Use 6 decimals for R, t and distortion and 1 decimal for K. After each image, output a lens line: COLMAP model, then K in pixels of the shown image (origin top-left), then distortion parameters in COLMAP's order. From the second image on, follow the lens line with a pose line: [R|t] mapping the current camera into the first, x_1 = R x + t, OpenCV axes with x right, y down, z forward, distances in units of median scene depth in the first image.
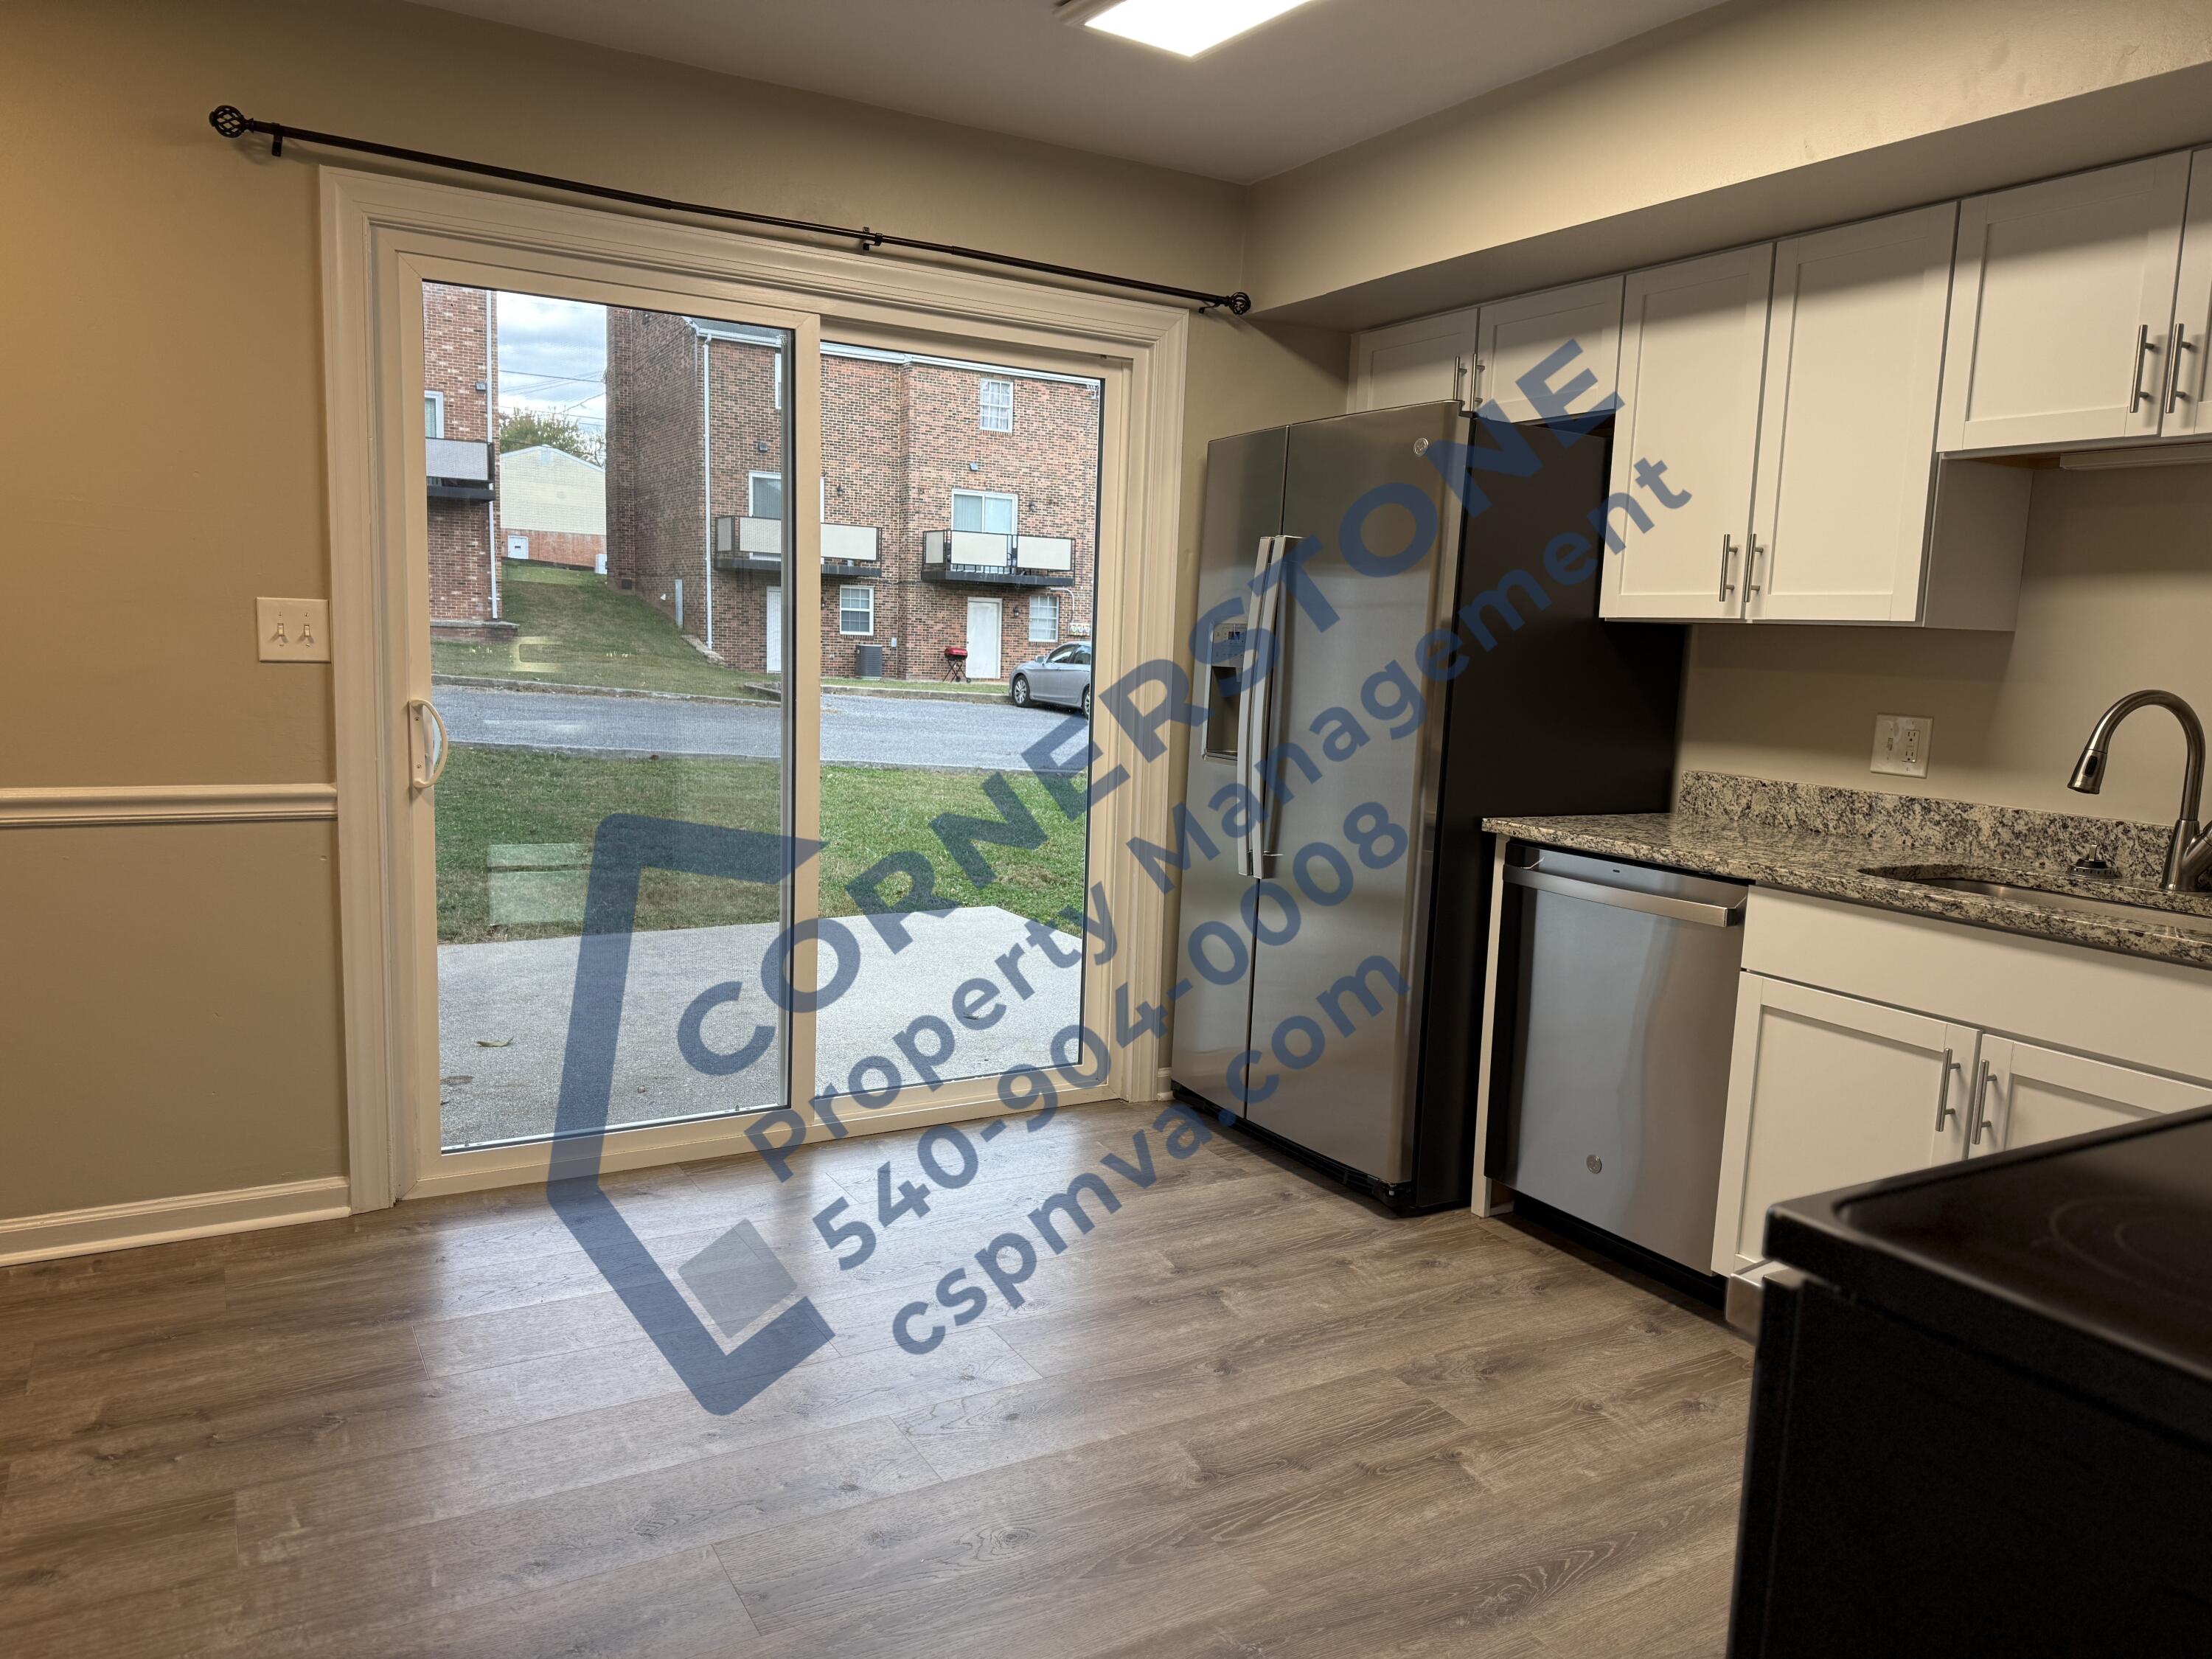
lens RADIAL K [[1535.3, 0, 1114.0], [0, 1535.3, 829.5], [0, 0, 1]] dist [0.009470, -0.011227]
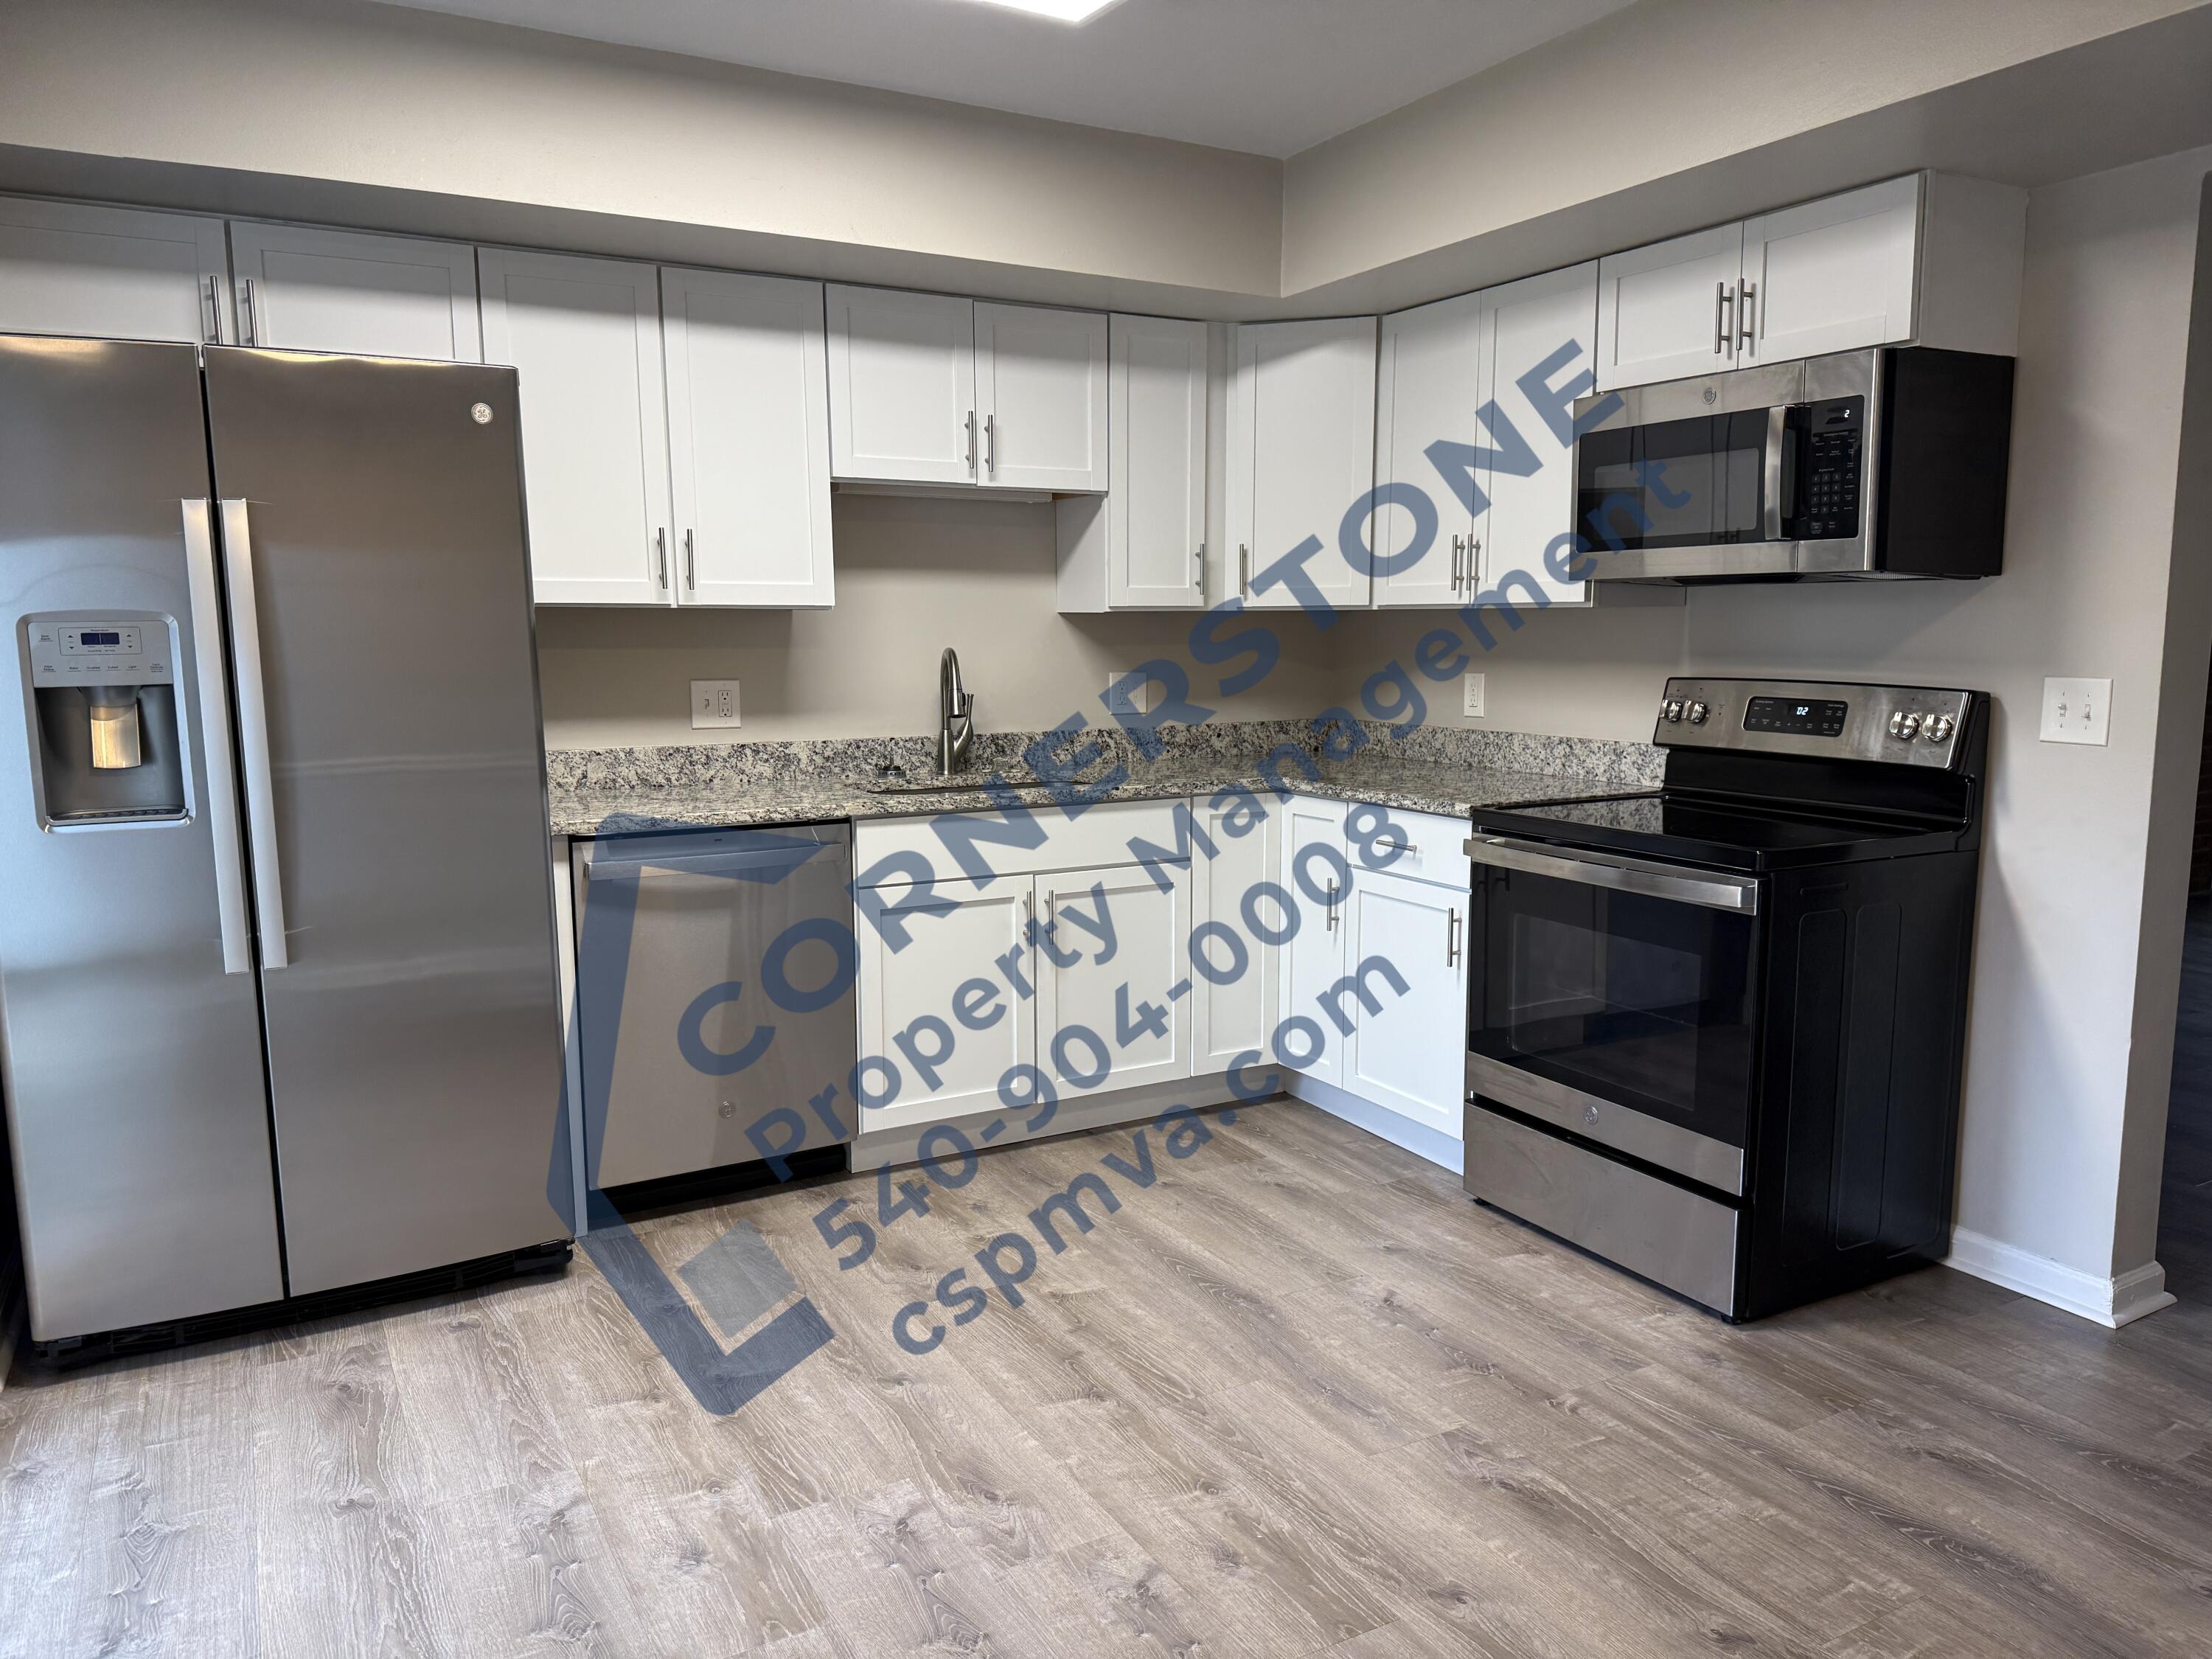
lens RADIAL K [[1535.3, 0, 1108.5], [0, 1535.3, 832.5], [0, 0, 1]] dist [0.009470, -0.011227]
pose [[0.008076, -0.173640, 0.984776, -0.716736], [0.129176, 0.976738, 0.171164, -0.125056], [-0.991589, 0.125827, 0.030318, 0.672558]]
